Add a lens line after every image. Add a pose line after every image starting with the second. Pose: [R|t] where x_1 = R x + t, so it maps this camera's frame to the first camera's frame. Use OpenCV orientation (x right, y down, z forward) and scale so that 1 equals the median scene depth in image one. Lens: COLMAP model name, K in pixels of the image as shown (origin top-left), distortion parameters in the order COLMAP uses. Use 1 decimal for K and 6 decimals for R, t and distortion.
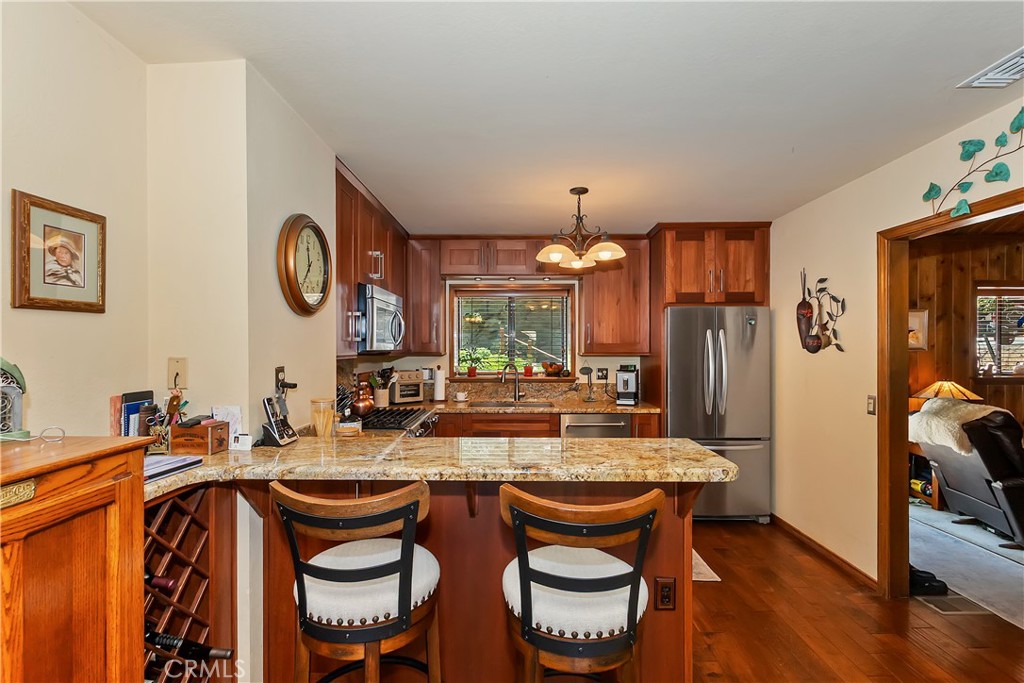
lens RADIAL K [[465.2, 0, 511.3], [0, 465.2, 342.6], [0, 0, 1]] dist [-0.024889, 0.002468]
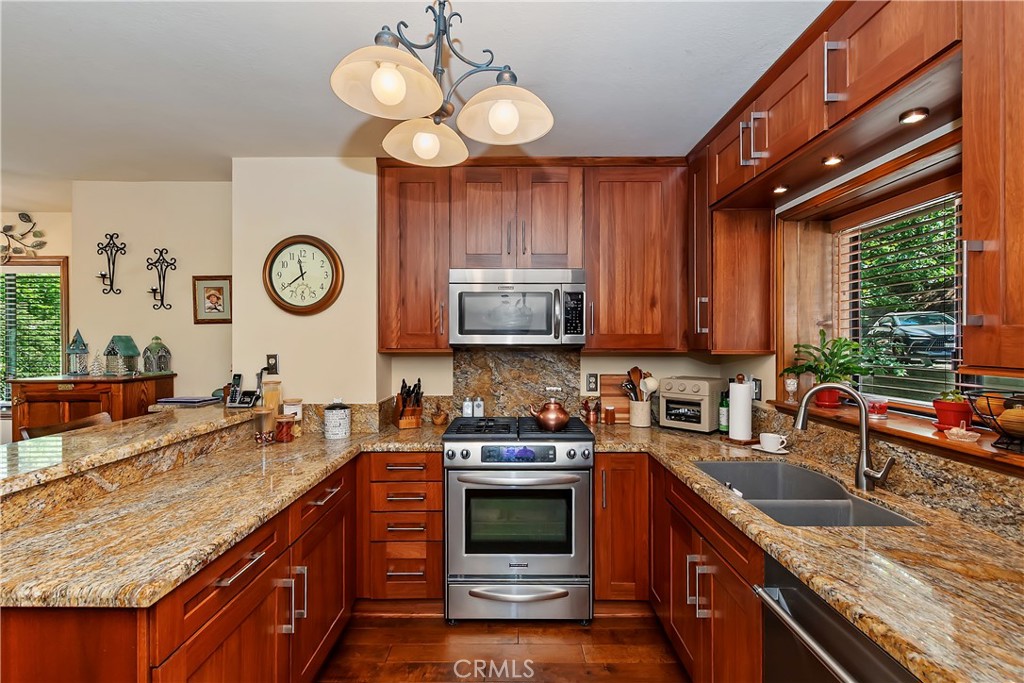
lens RADIAL K [[465.2, 0, 513.3], [0, 465.2, 339.3], [0, 0, 1]] dist [-0.024889, 0.002468]
pose [[0.014830, 0.006766, -0.999867, 1.200183], [0.007567, 0.999948, 0.006879, 0.001425], [0.999861, -0.007668, 0.014778, 2.275222]]
